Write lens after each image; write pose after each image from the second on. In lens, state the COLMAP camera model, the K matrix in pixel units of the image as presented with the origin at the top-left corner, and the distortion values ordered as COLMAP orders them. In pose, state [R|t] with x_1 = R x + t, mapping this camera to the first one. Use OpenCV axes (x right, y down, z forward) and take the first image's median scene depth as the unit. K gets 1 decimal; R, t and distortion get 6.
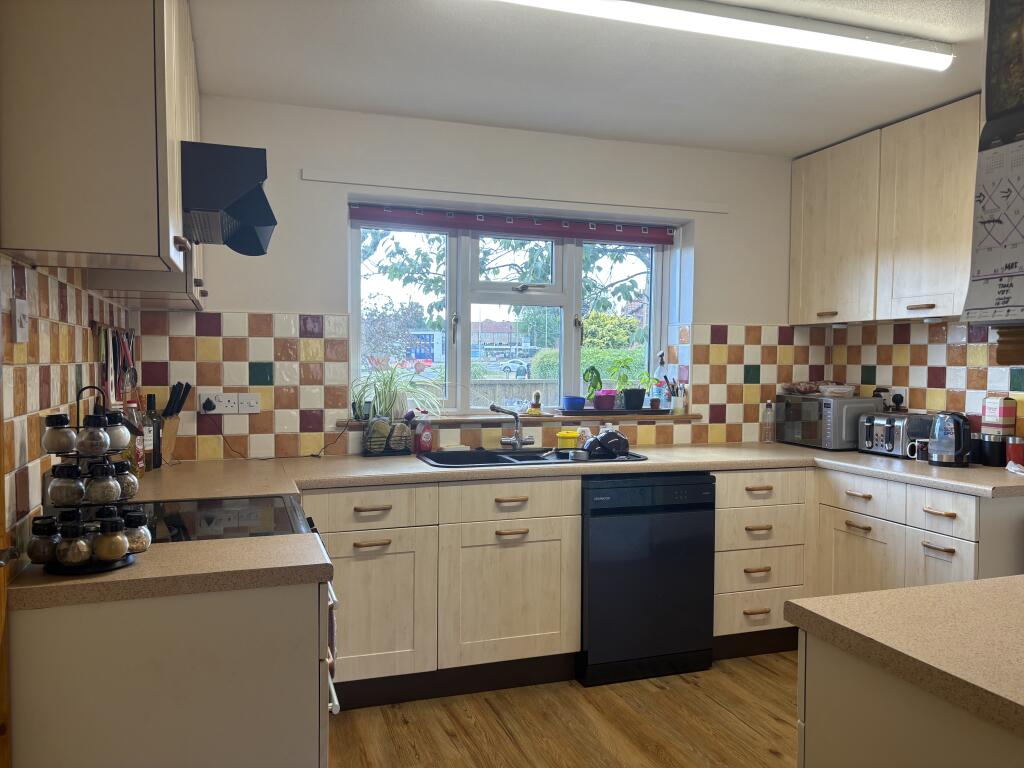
lens RADIAL K [[766.2, 0, 510.7], [0, 766.2, 391.3], [0, 0, 1]] dist [0.011169, -0.020889]
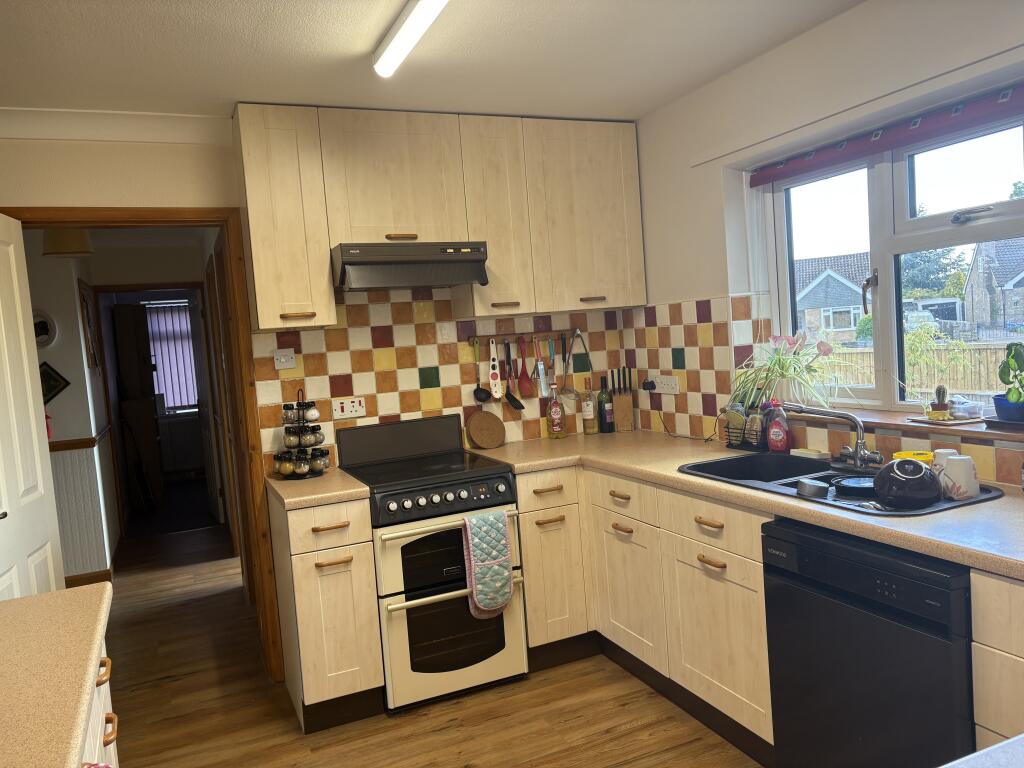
lens RADIAL K [[766.2, 0, 509.9], [0, 766.2, 382.3], [0, 0, 1]] dist [0.011169, -0.020889]
pose [[0.066423, 0.050502, -0.996513, 0.757308], [0.036126, 0.997942, 0.052983, -0.056442], [0.997137, -0.039519, 0.064462, 0.697879]]
